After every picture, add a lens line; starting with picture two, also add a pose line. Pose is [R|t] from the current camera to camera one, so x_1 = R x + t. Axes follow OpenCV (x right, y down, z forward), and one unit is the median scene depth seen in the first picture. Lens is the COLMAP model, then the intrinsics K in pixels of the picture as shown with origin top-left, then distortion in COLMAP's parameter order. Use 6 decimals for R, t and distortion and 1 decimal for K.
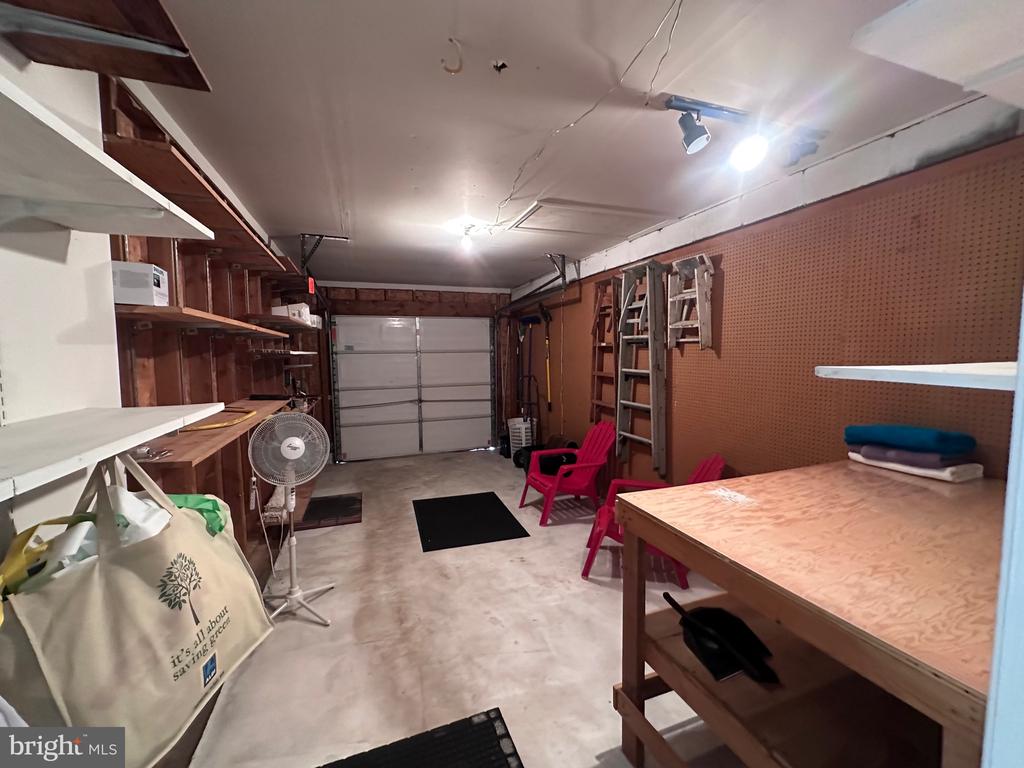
lens RADIAL K [[412.1, 0, 512.6], [0, 412.1, 381.8], [0, 0, 1]] dist [-0.006139, 0.000825]
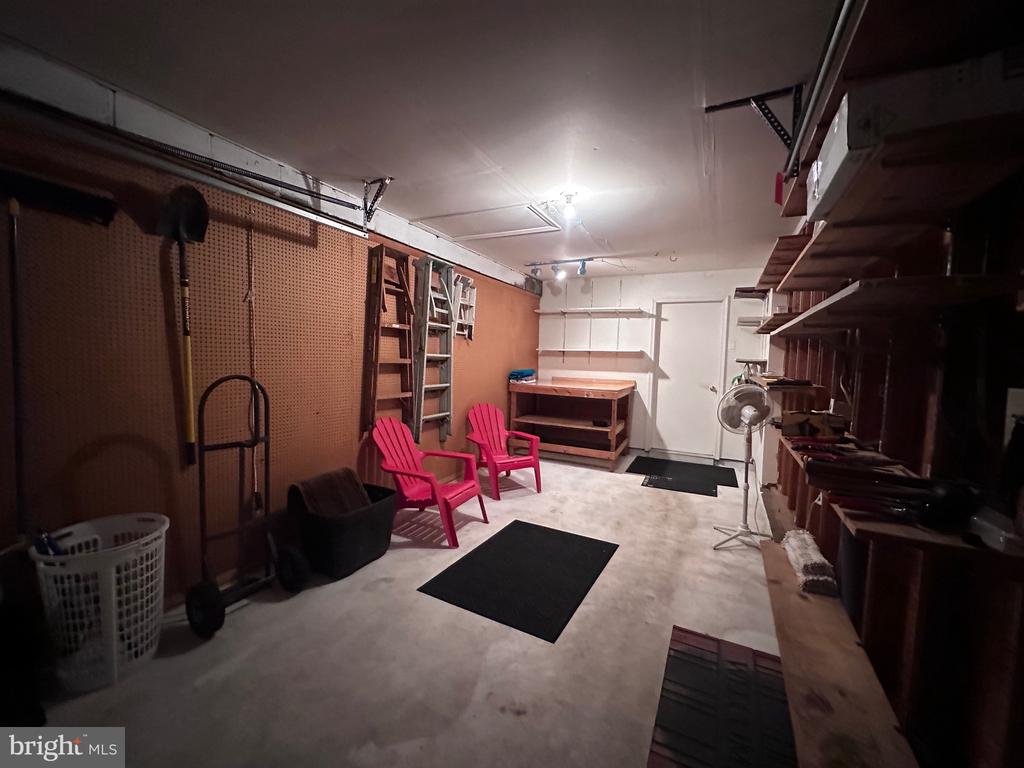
lens RADIAL K [[412.1, 0, 514.4], [0, 412.1, 382.4], [0, 0, 1]] dist [-0.006139, 0.000825]
pose [[-0.686735, -0.051936, 0.725050, -0.805448], [0.038511, 0.993444, 0.107637, -0.082301], [-0.725887, 0.101840, -0.680233, 1.995039]]
